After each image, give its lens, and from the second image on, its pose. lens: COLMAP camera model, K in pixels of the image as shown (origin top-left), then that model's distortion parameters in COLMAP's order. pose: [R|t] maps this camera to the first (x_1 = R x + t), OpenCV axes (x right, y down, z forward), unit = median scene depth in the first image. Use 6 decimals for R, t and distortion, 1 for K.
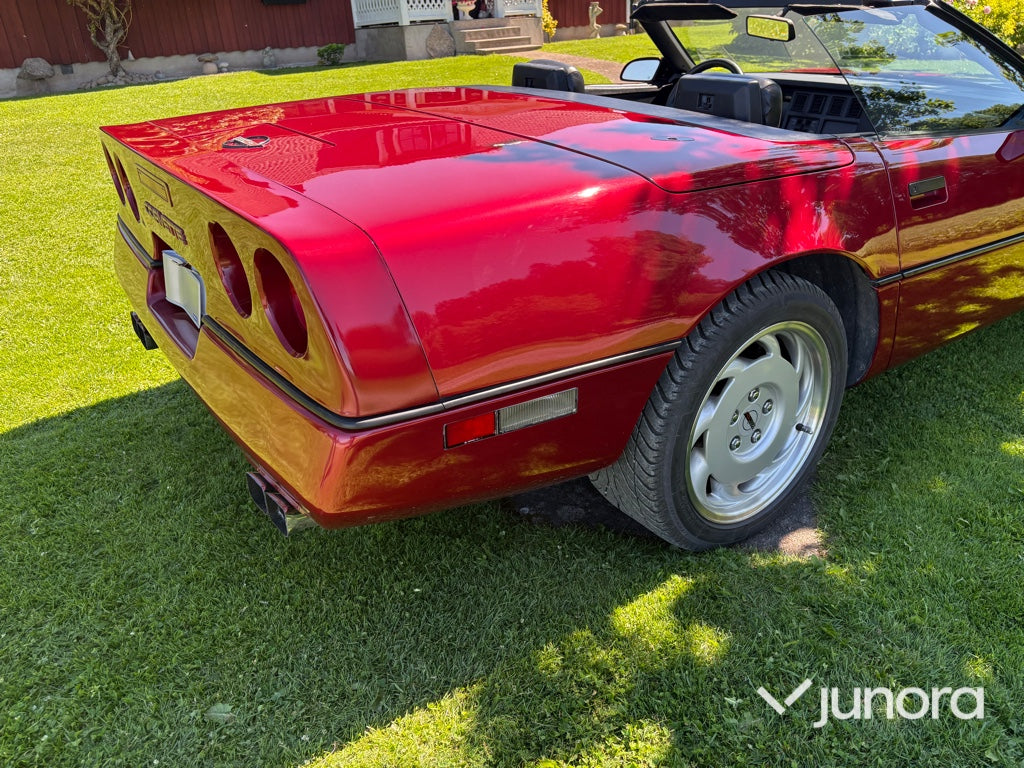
lens RADIAL K [[784.7, 0, 514.0], [0, 784.7, 381.0], [0, 0, 1]] dist [0.059432, -0.046135]
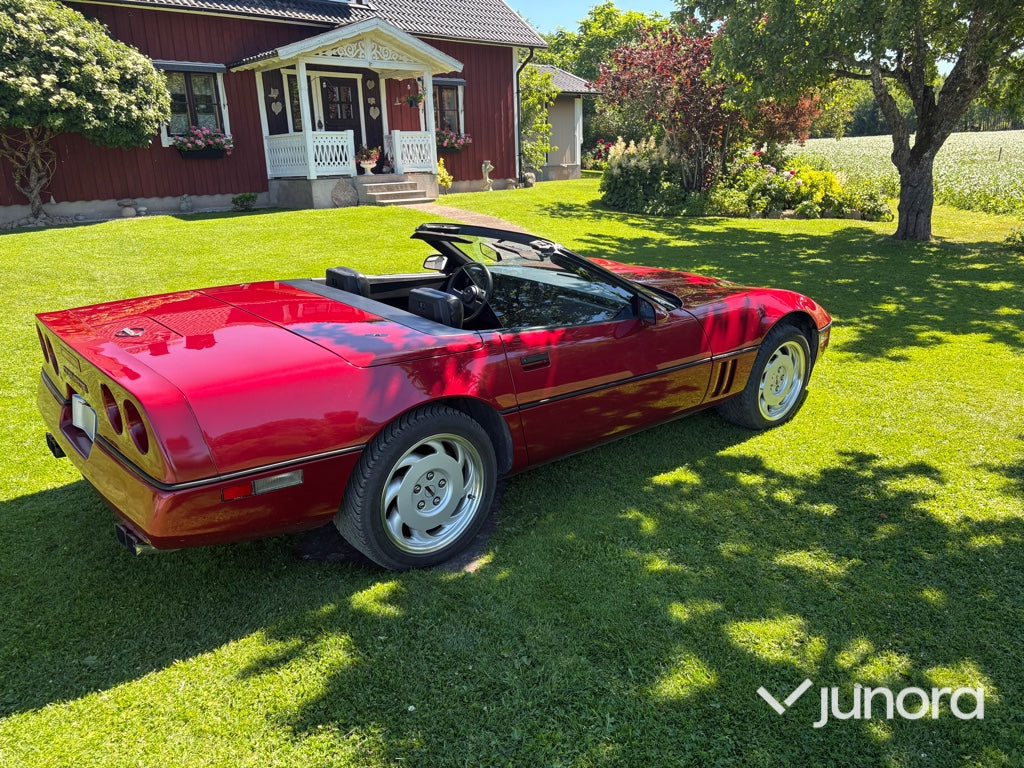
lens RADIAL K [[784.7, 0, 528.7], [0, 784.7, 382.0], [0, 0, 1]] dist [0.059432, -0.046135]
pose [[0.993907, -0.001060, 0.110219, 0.225668], [0.017226, 0.989161, -0.145823, 0.047031], [-0.108870, 0.146833, 0.983152, -0.523443]]
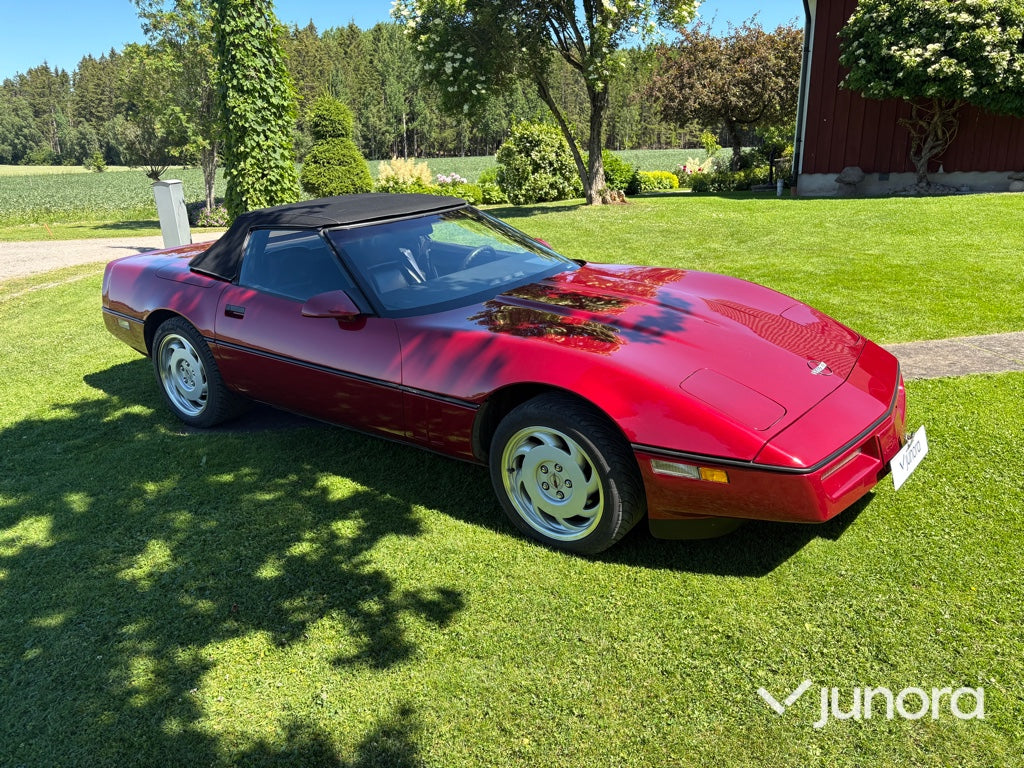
lens RADIAL K [[784.7, 0, 506.5], [0, 784.7, 385.9], [0, 0, 1]] dist [0.059432, -0.046135]
pose [[0.314330, 0.327004, -0.891215, 1.951497], [-0.394958, 0.898739, 0.190464, -0.532461], [0.863252, 0.292124, 0.411653, 0.555181]]
